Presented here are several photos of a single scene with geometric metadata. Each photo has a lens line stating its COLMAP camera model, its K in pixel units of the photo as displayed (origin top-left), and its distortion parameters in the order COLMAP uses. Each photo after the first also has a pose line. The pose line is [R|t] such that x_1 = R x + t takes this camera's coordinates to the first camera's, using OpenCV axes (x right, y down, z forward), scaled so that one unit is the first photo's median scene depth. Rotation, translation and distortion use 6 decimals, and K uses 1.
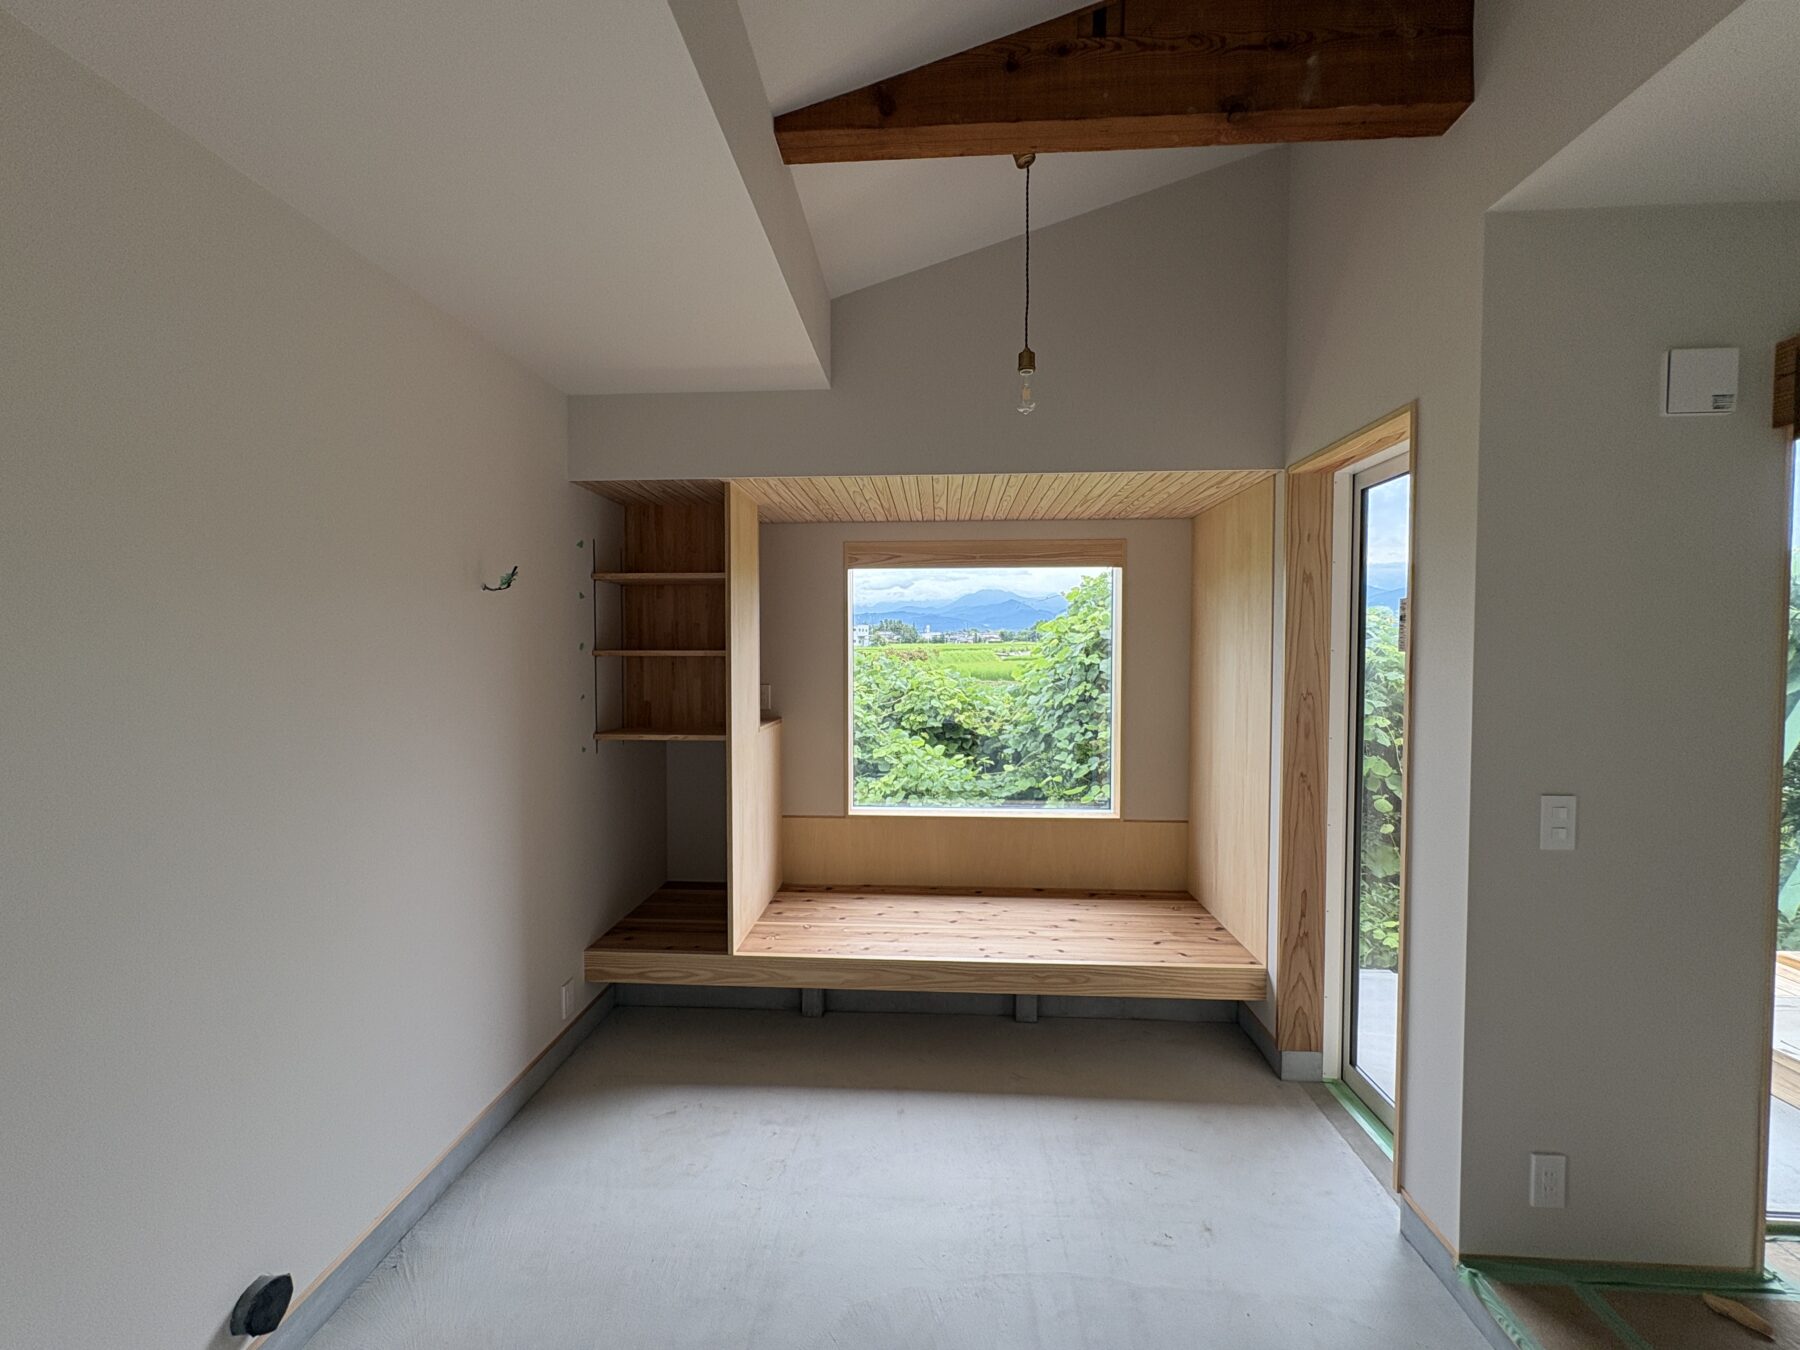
lens RADIAL K [[722.3, 0, 897.9], [0, 722.3, 673.3], [0, 0, 1]] dist [0.000390, 0.000003]
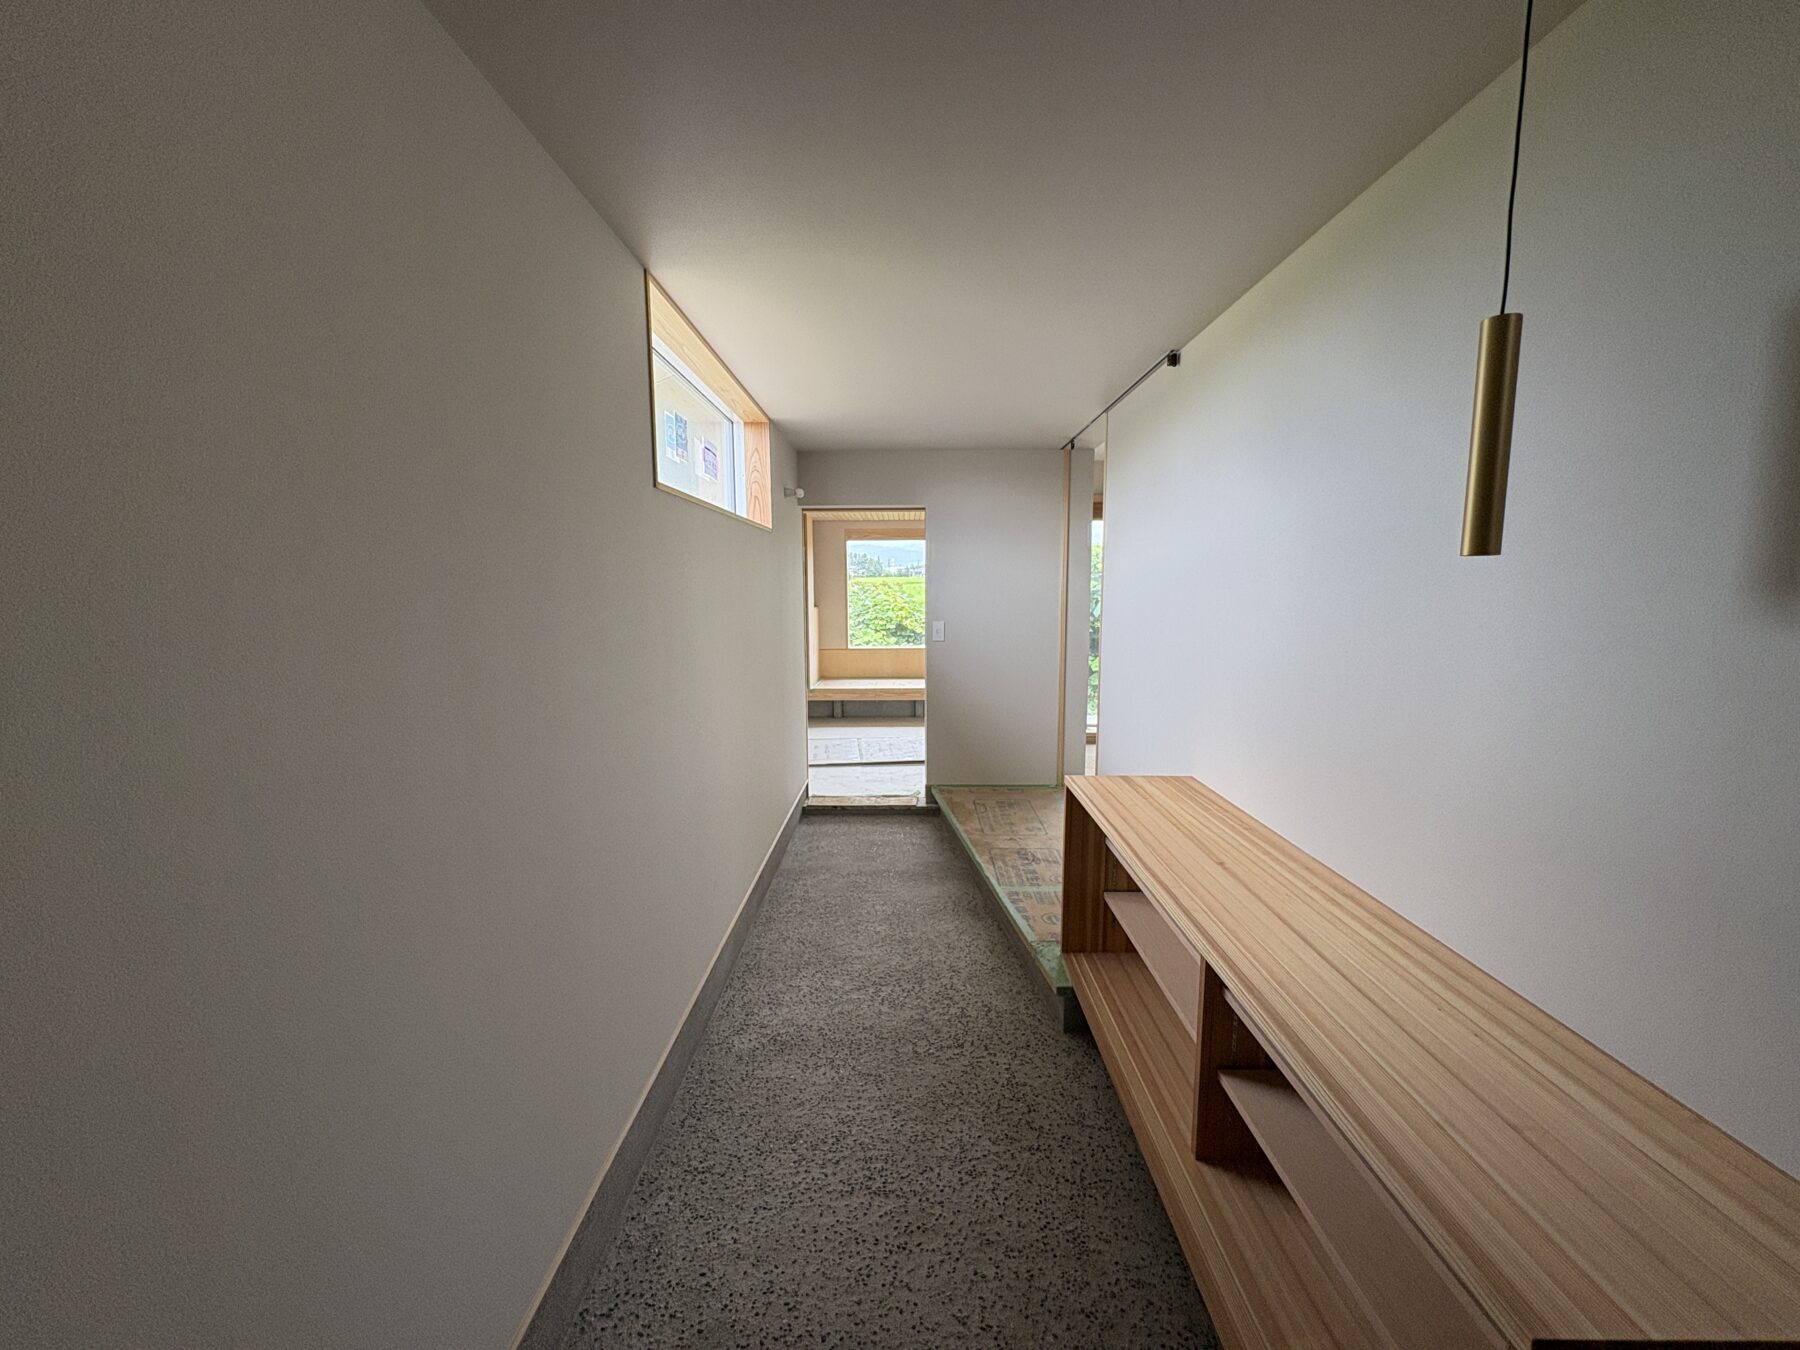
lens RADIAL K [[722.3, 0, 900.5], [0, 722.3, 676.9], [0, 0, 1]] dist [0.000390, 0.000003]
pose [[0.998683, -0.012350, 0.049804, -0.006217], [0.007546, 0.995397, 0.095535, 0.030223], [-0.050754, -0.095033, 0.994179, -0.565872]]
